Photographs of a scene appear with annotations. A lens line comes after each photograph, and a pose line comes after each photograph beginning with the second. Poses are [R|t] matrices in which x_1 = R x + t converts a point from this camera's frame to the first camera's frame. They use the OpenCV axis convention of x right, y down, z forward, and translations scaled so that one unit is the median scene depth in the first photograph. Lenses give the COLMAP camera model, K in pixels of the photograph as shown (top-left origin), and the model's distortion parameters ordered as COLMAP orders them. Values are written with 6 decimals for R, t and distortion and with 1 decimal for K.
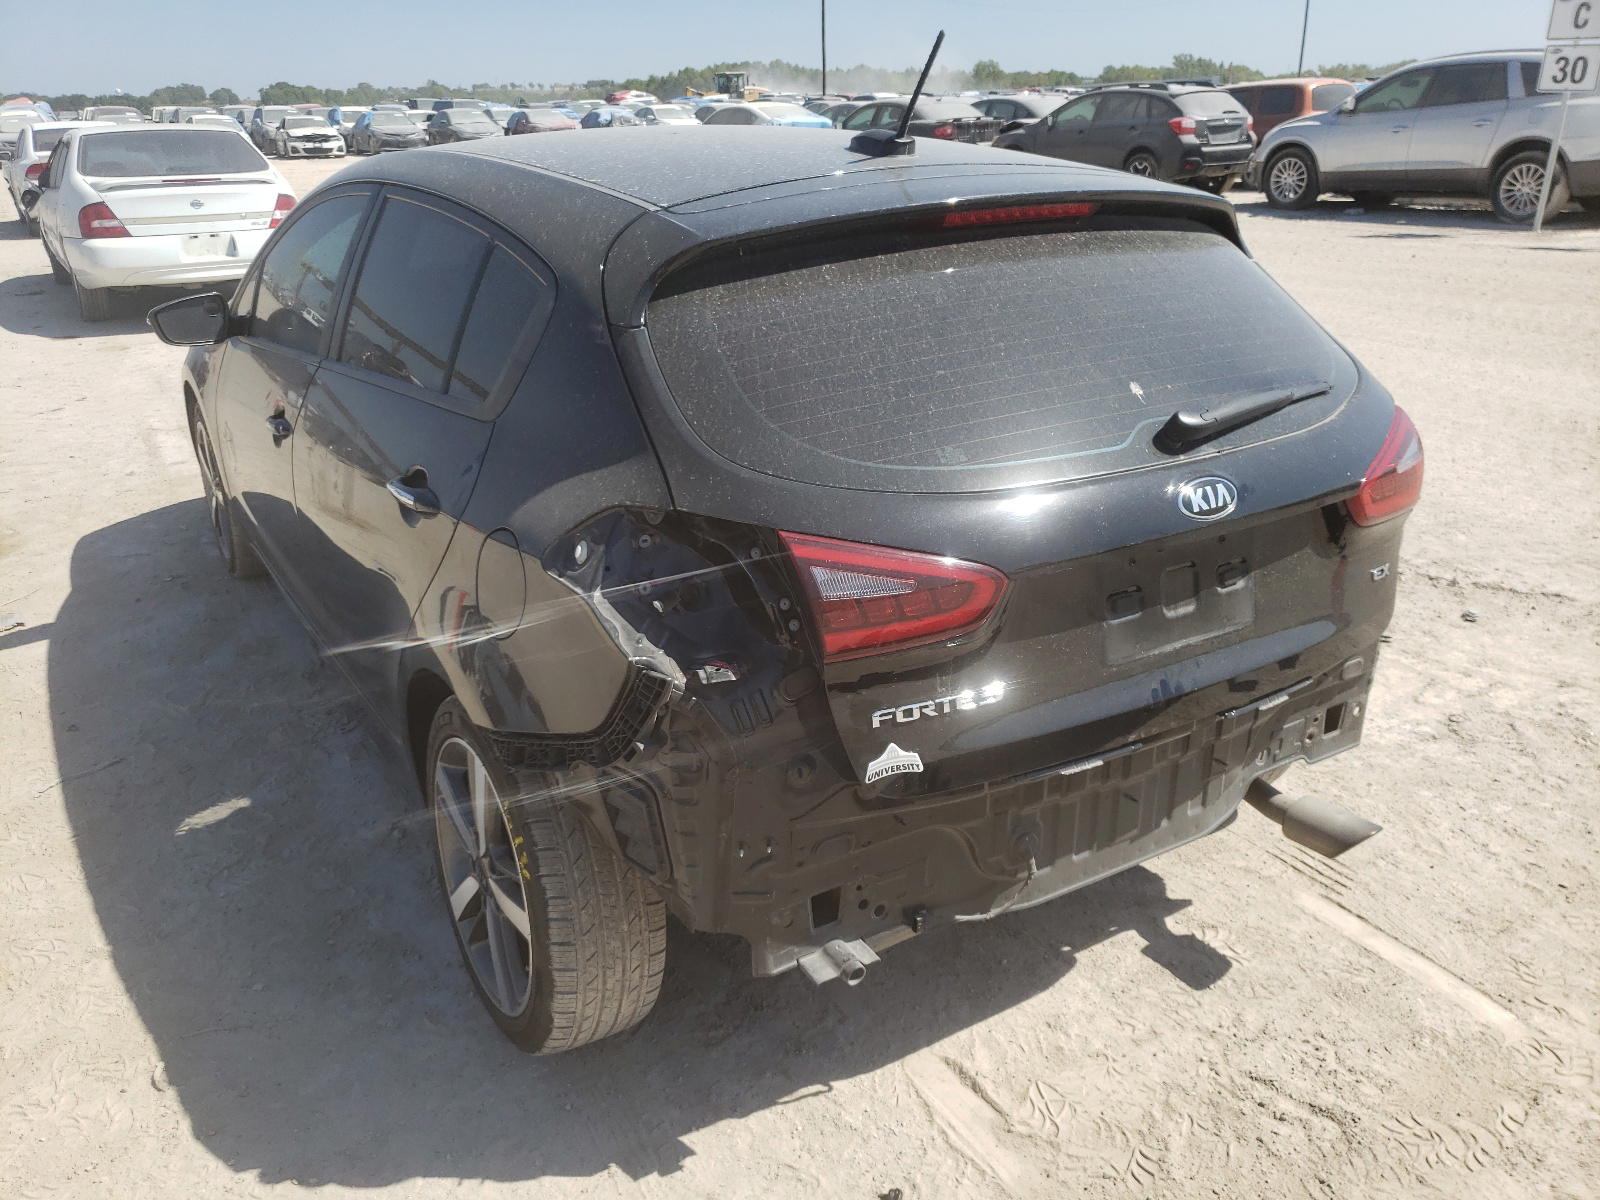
lens RADIAL K [[1272.9, 0, 852.2], [0, 1272.9, 520.6], [0, 0, 1]] dist [-0.075431, 0.164773]
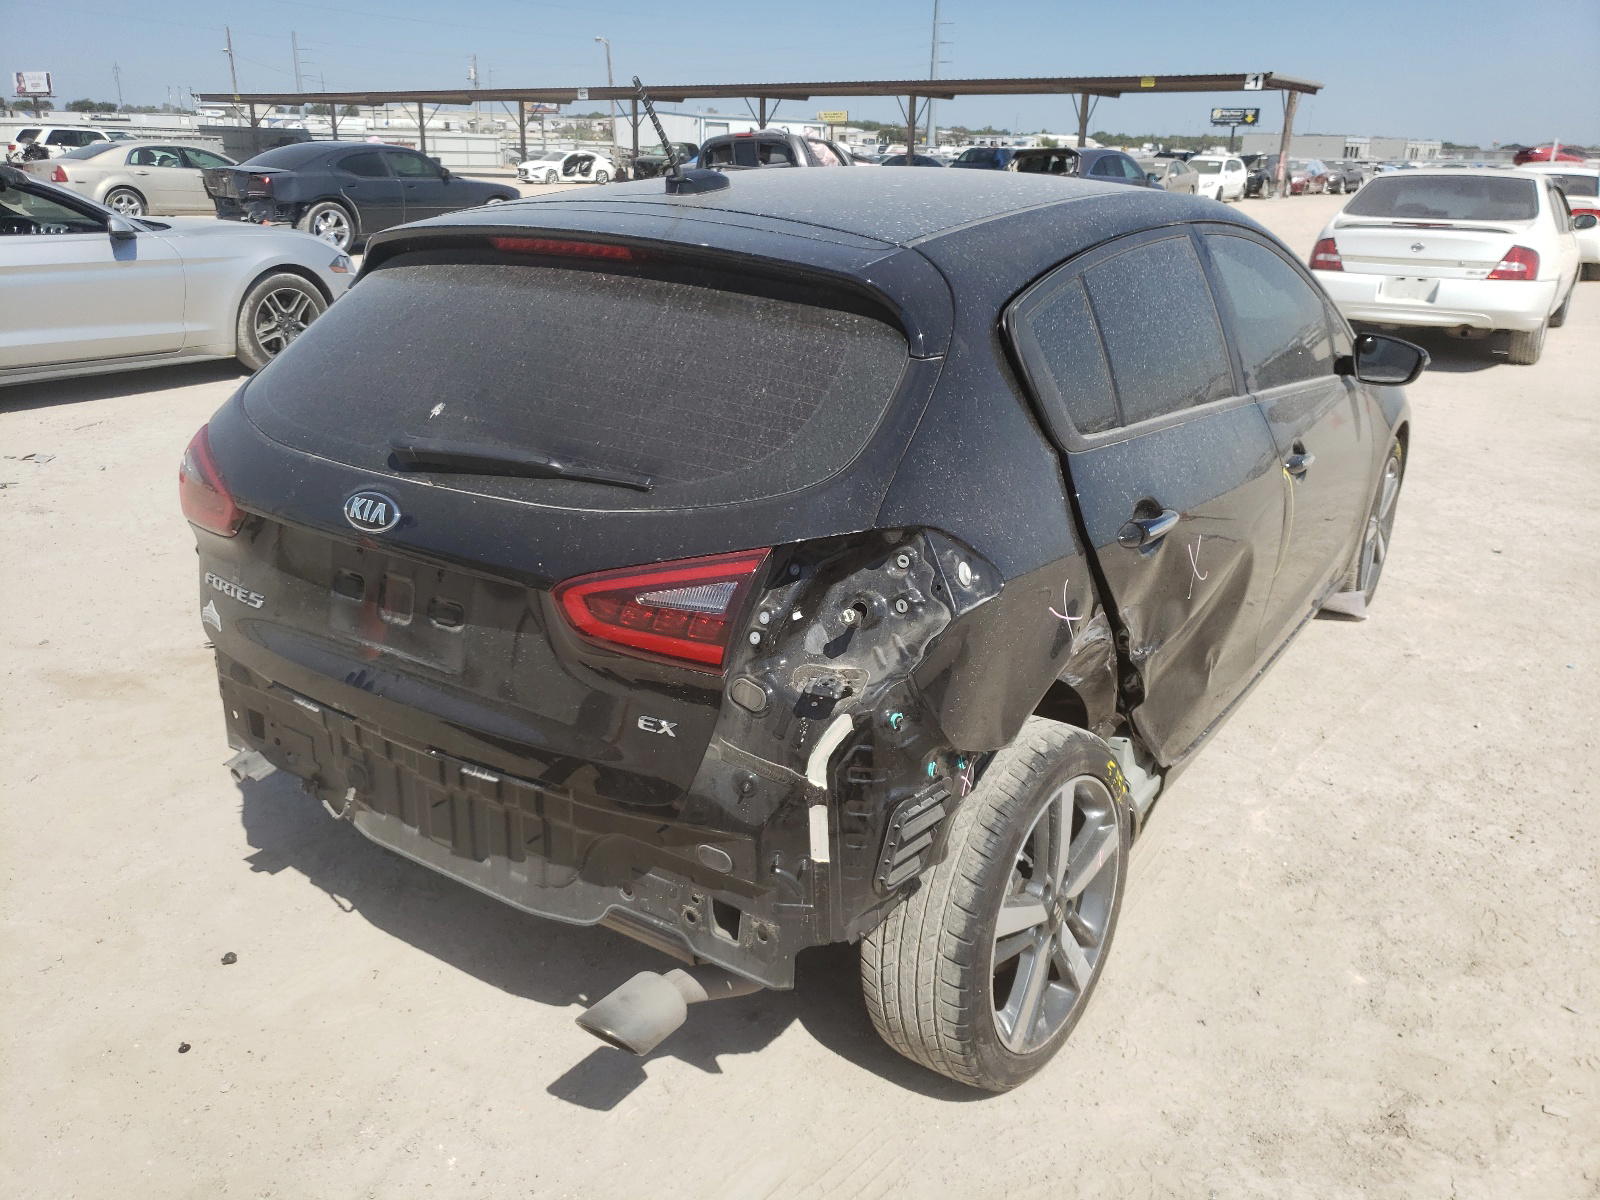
lens RADIAL K [[1272.2, 0, 797.5], [0, 1272.2, 509.0], [0, 0, 1]] dist [0.061421, -0.107208]
pose [[0.429184, 0.264593, -0.863592, 1.213924], [-0.304743, 0.942484, 0.137315, -0.246180], [0.850255, 0.204240, 0.485132, 0.705433]]
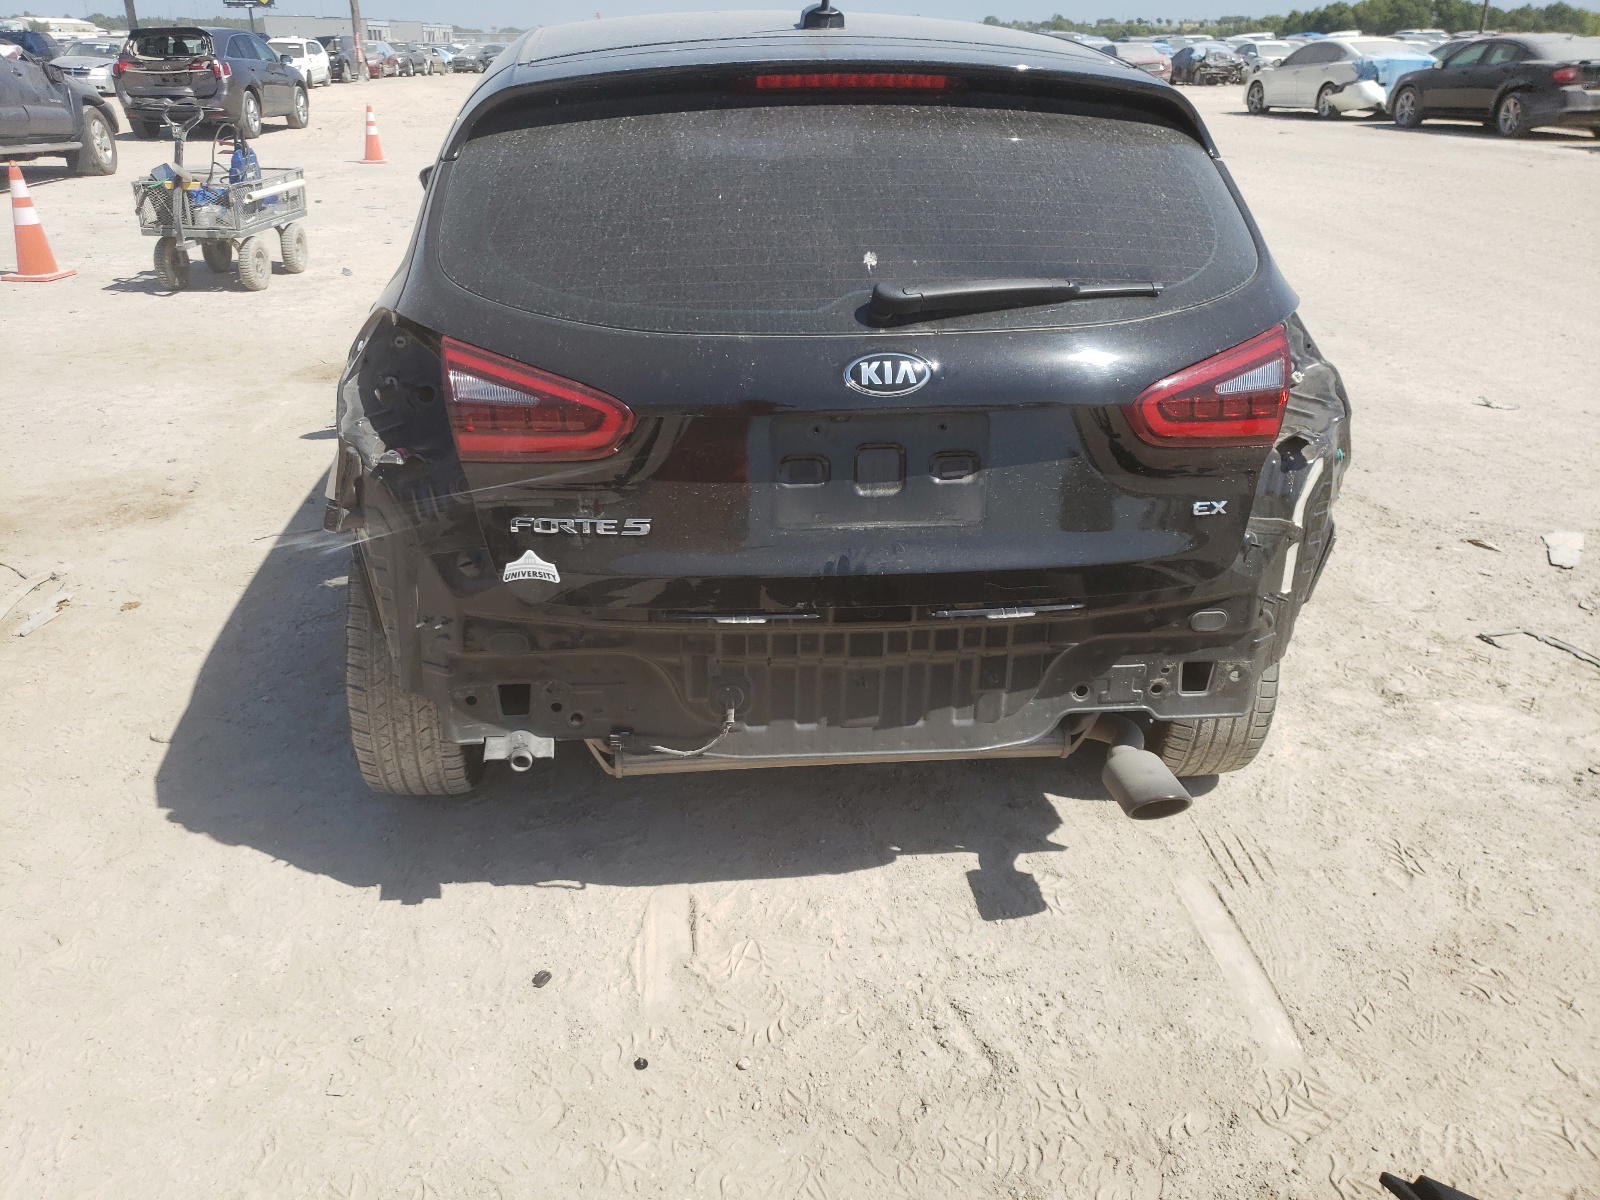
lens RADIAL K [[1272.2, 0, 797.5], [0, 1272.2, 509.0], [0, 0, 1]] dist [0.061421, -0.107208]
pose [[0.898001, 0.163641, -0.408431, 0.569903], [-0.149130, 0.986520, 0.067372, 0.026062], [0.413950, 0.000409, 0.910299, 0.075038]]
